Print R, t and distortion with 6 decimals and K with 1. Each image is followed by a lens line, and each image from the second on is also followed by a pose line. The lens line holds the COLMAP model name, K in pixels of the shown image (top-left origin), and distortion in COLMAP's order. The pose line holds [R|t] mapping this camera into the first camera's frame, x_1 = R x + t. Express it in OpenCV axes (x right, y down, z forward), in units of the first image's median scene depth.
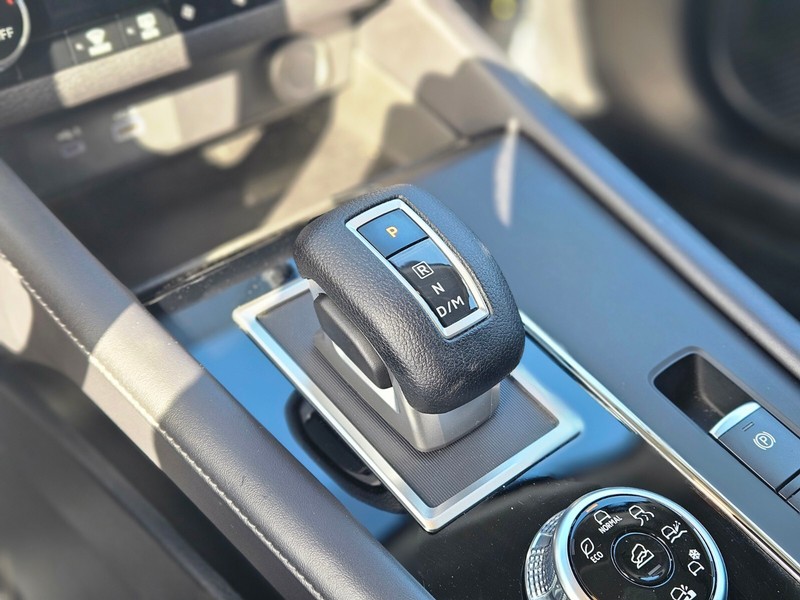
lens RADIAL K [[1120.2, 0, 400.0], [0, 1120.2, 300.0], [0, 0, 1]] dist [0.086517, -0.147377]
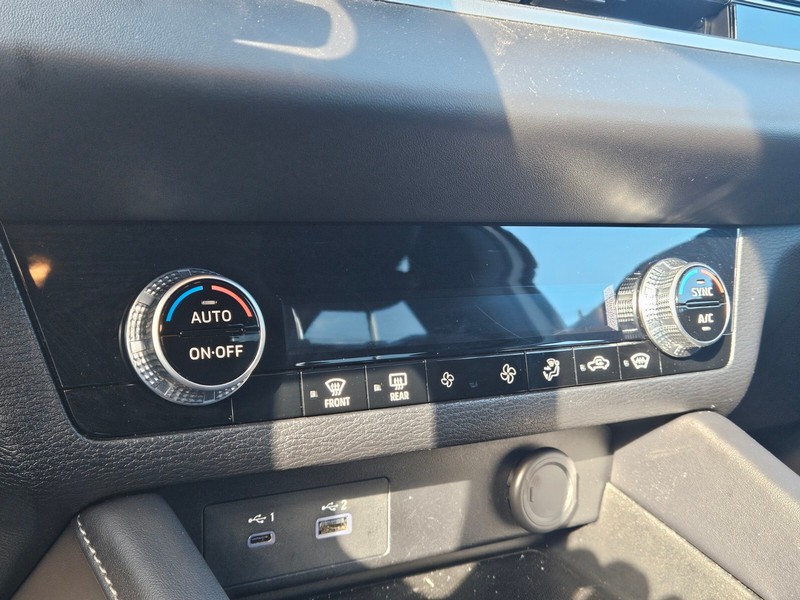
lens RADIAL K [[952.2, 0, 400.0], [0, 952.2, 300.0], [0, 0, 1]] dist [0.252503, -0.776787]
pose [[0.987629, 0.111132, -0.110630, -0.156196], [-0.149681, 0.878419, -0.453846, 0.005024], [0.046743, 0.464791, 0.884186, 0.387910]]
